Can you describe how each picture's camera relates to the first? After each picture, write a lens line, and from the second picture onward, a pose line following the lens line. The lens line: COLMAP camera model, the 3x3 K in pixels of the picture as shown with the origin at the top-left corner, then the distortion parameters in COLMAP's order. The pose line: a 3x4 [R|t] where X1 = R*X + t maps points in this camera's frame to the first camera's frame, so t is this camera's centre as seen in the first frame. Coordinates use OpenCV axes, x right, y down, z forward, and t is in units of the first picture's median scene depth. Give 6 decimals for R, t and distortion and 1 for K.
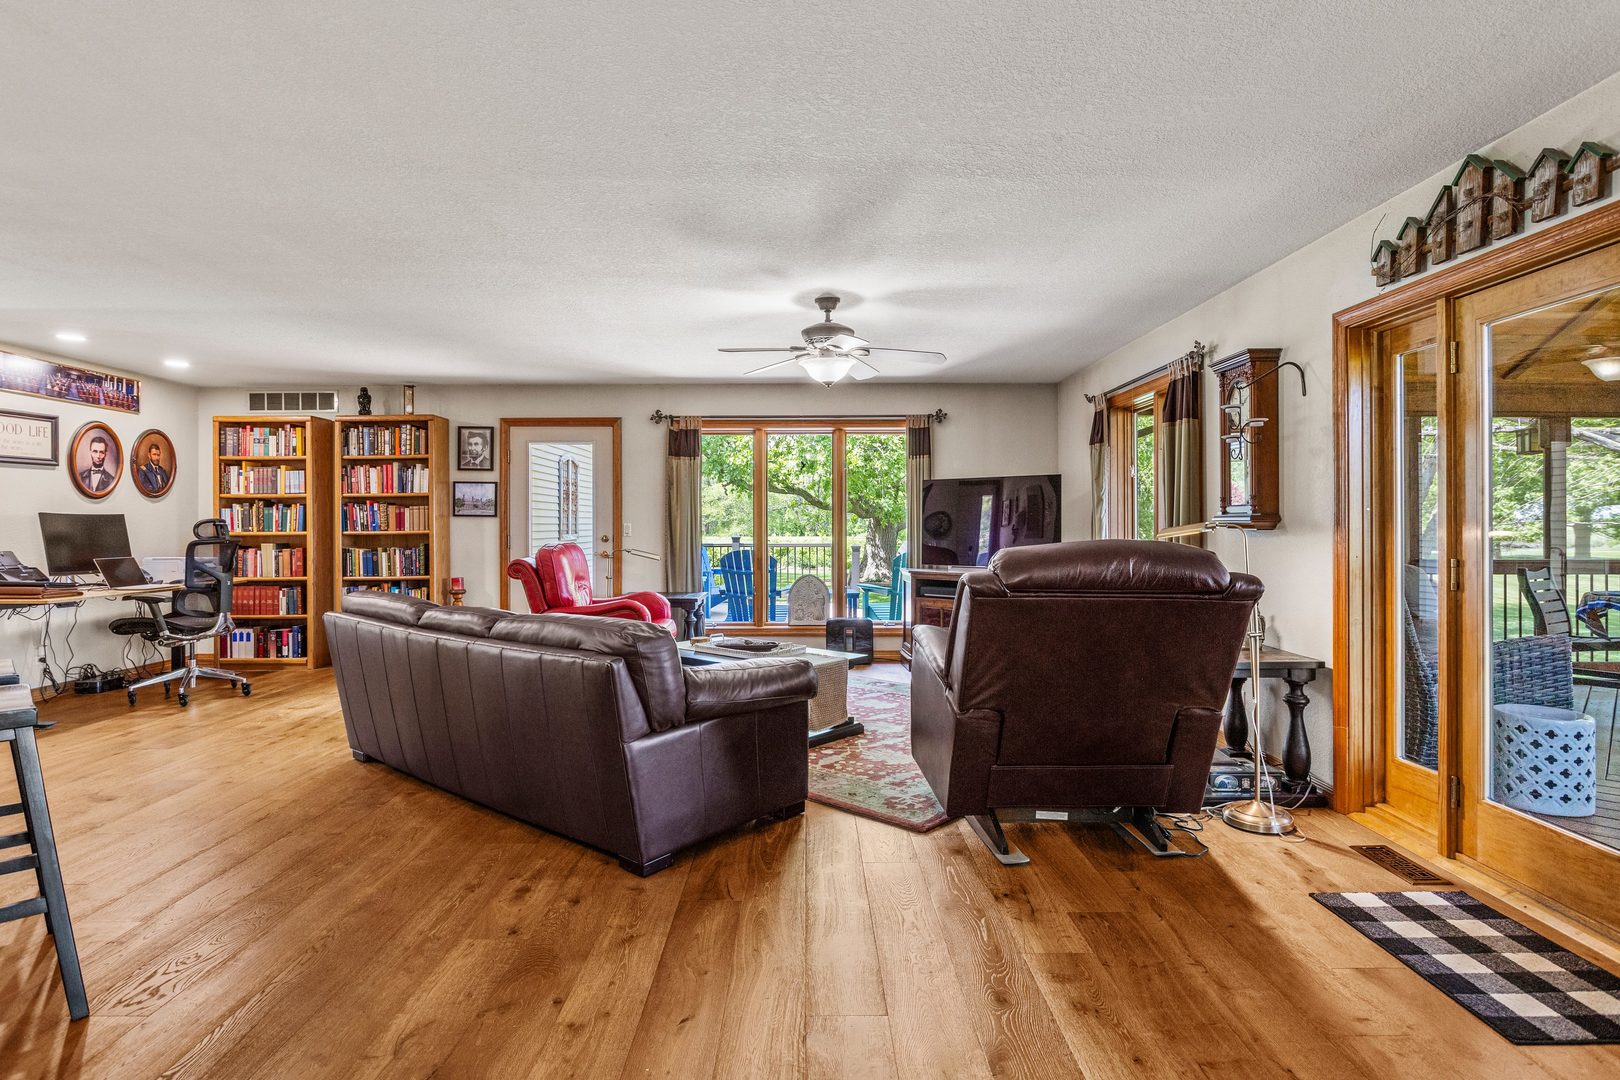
lens RADIAL K [[850.8, 0, 823.2], [0, 850.8, 526.6], [0, 0, 1]] dist [-0.004000, 0.001263]
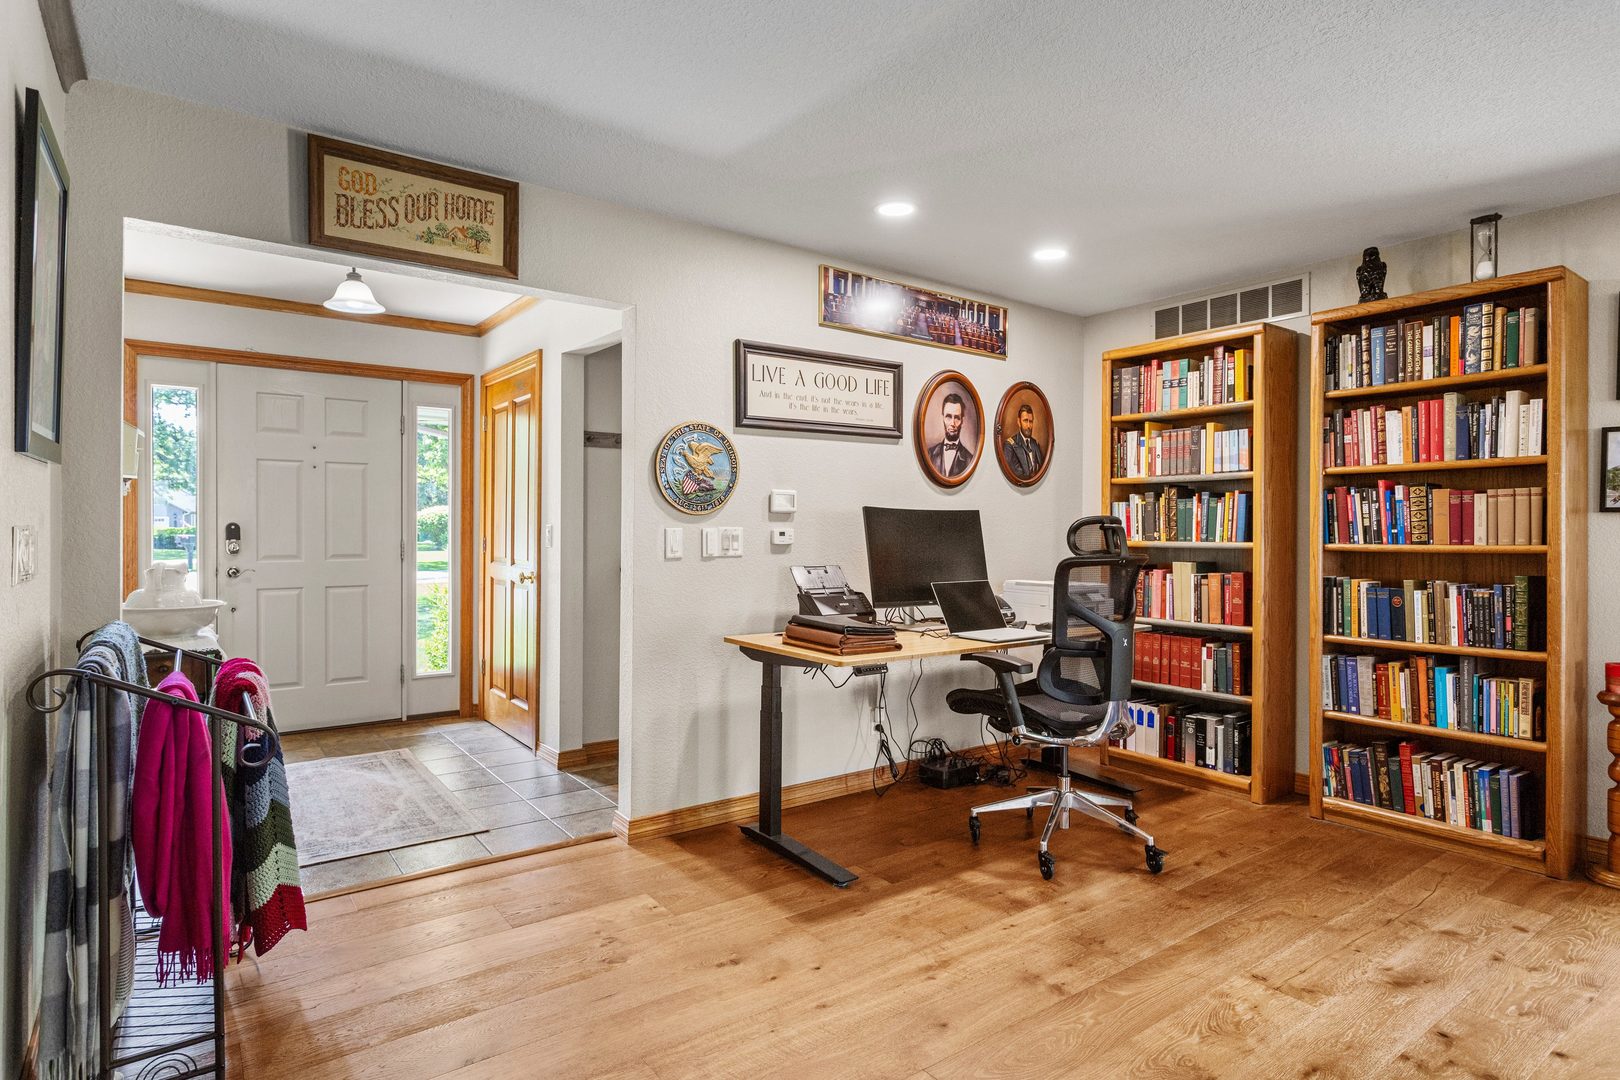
lens RADIAL K [[850.8, 0, 805.0], [0, 850.8, 525.9], [0, 0, 1]] dist [-0.004000, 0.001263]
pose [[0.571787, 0.004156, -0.820391, -0.331684], [-0.011313, 0.999932, -0.002819, 0.000260], [0.820324, 0.010893, 0.571795, 0.466053]]
